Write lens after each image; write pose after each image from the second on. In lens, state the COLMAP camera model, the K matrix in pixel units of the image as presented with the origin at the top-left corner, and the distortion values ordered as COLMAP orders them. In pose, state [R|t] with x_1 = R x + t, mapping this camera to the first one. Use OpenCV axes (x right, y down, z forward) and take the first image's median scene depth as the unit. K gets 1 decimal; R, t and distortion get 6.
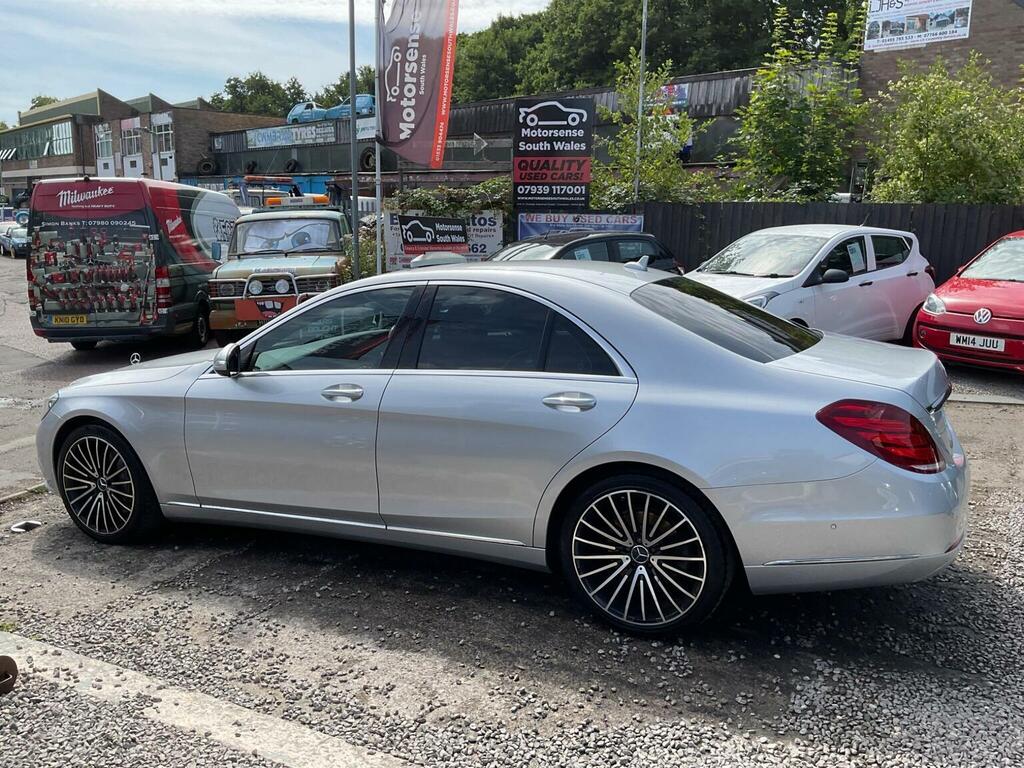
lens RADIAL K [[842.8, 0, 512.9], [0, 842.8, 384.8], [0, 0, 1]] dist [0.071705, -0.145731]
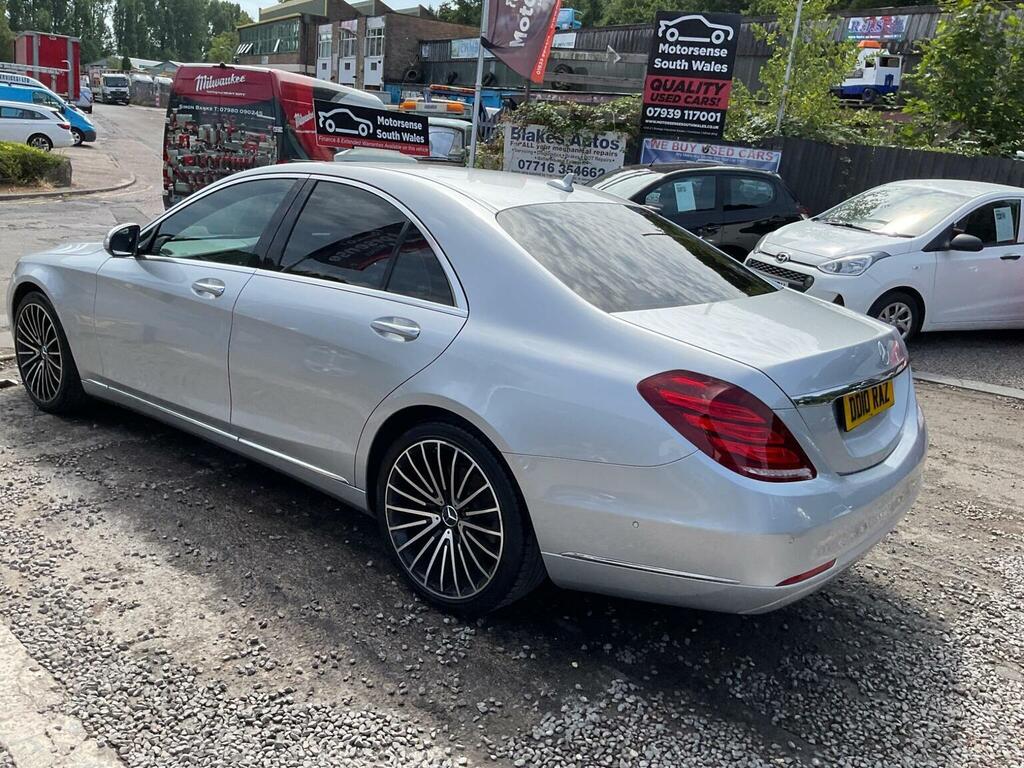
lens RADIAL K [[844.8, 0, 507.9], [0, 844.8, 385.7], [0, 0, 1]] dist [0.061526, -0.125334]
pose [[0.965586, 0.151851, -0.211150, 0.107501], [-0.134282, 0.986352, 0.095280, -0.005620], [0.222736, -0.063647, 0.972799, 0.055056]]
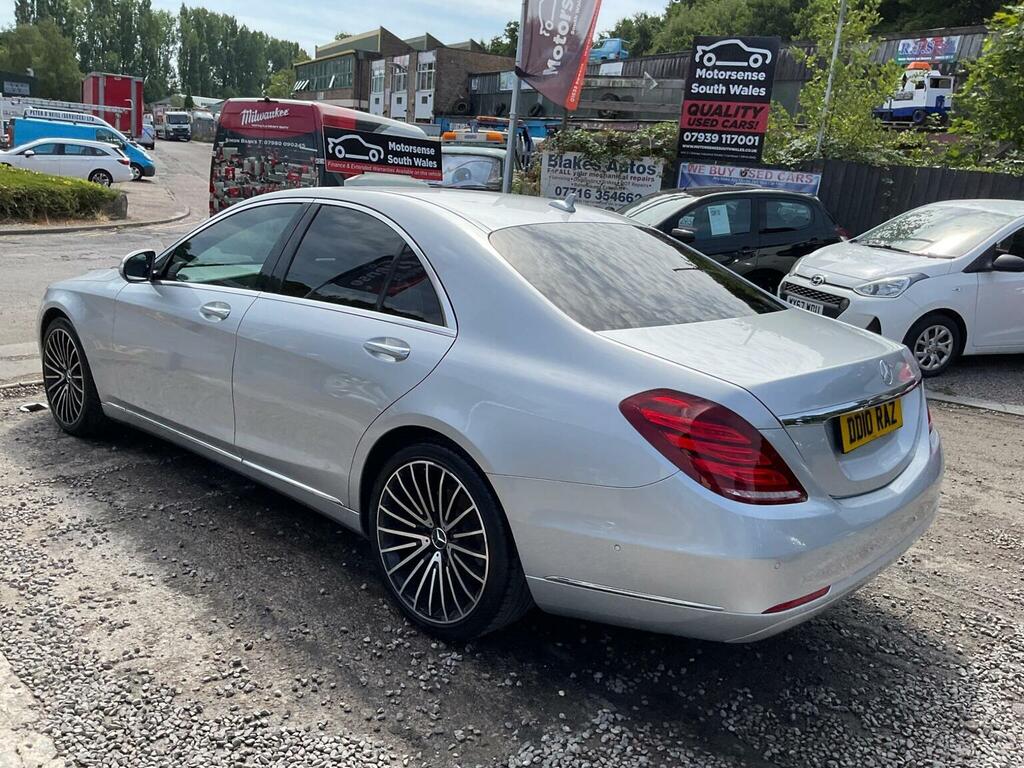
lens RADIAL K [[843.7, 0, 511.8], [0, 843.7, 391.5], [0, 0, 1]] dist [0.057897, -0.118028]
pose [[0.951975, 0.145302, -0.269503, 0.124248], [-0.129176, 0.988648, 0.076735, -0.005332], [0.277593, -0.038237, 0.959938, 0.063599]]
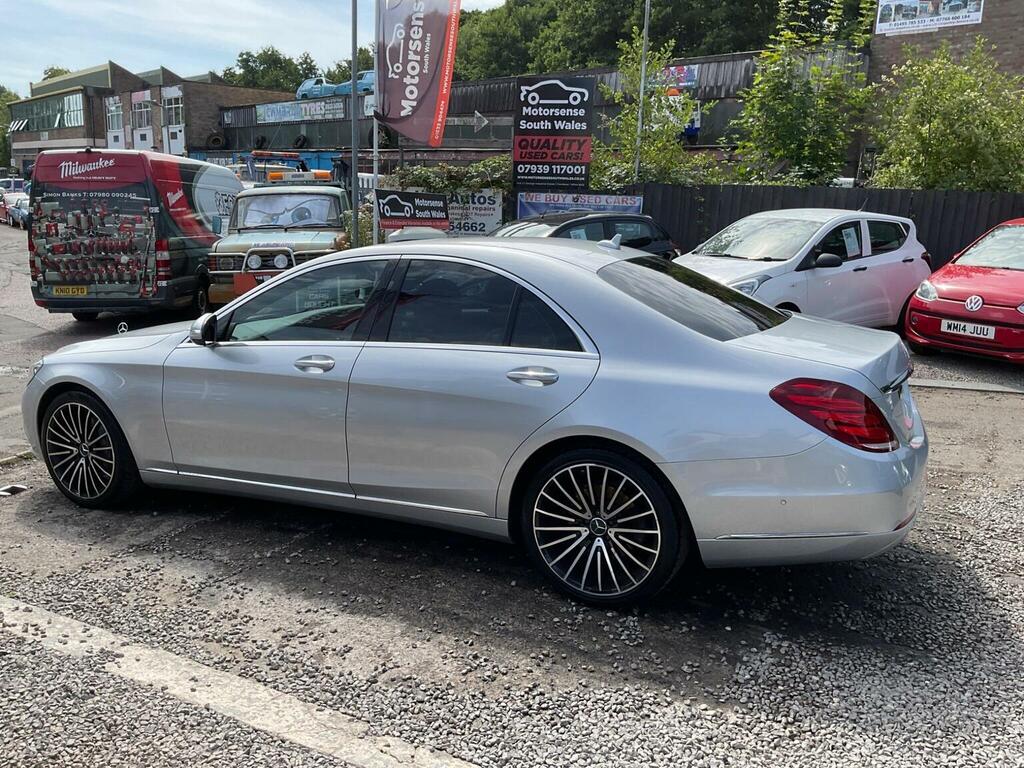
lens RADIAL K [[843.2, 0, 512.6], [0, 843.2, 384.7], [0, 0, 1]] dist [0.068971, -0.140069]
pose [[0.999753, 0.019916, -0.009887, 0.015708], [-0.019694, 0.999563, 0.022052, 0.002518], [0.010322, -0.021852, 0.999708, -0.004966]]
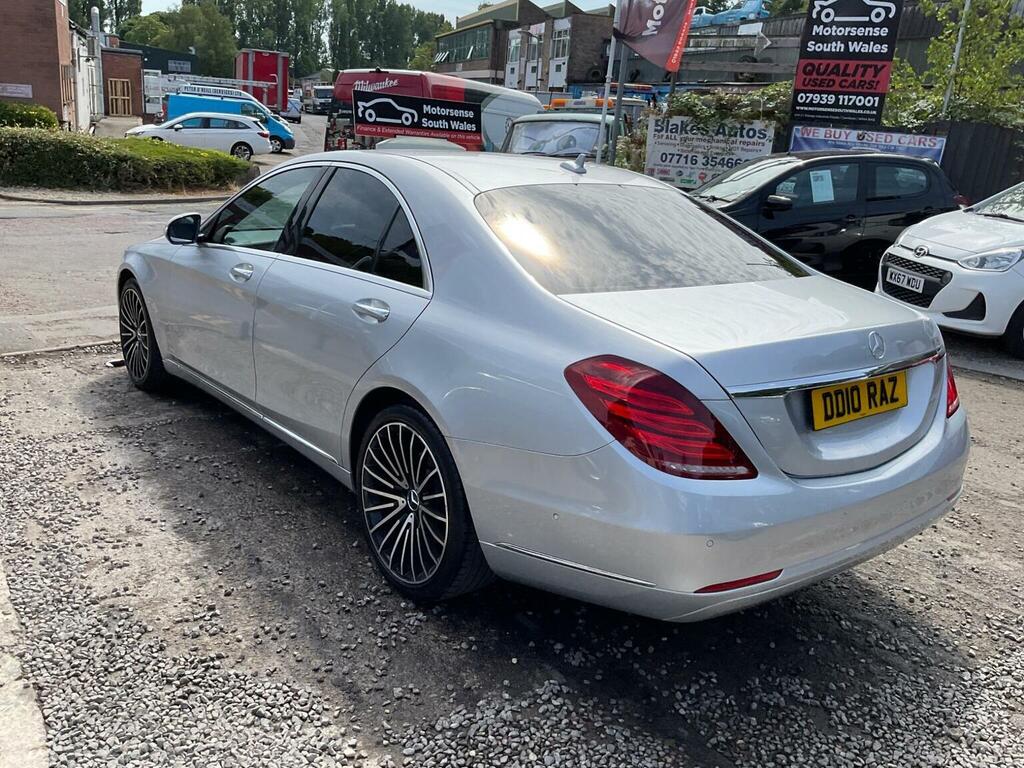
lens RADIAL K [[843.7, 0, 511.8], [0, 843.7, 391.5], [0, 0, 1]] dist [0.057897, -0.118028]
pose [[0.893985, 0.185413, -0.407937, 0.165352], [-0.143838, 0.980941, 0.130634, -0.009353], [0.424384, -0.058108, 0.903616, 0.082440]]
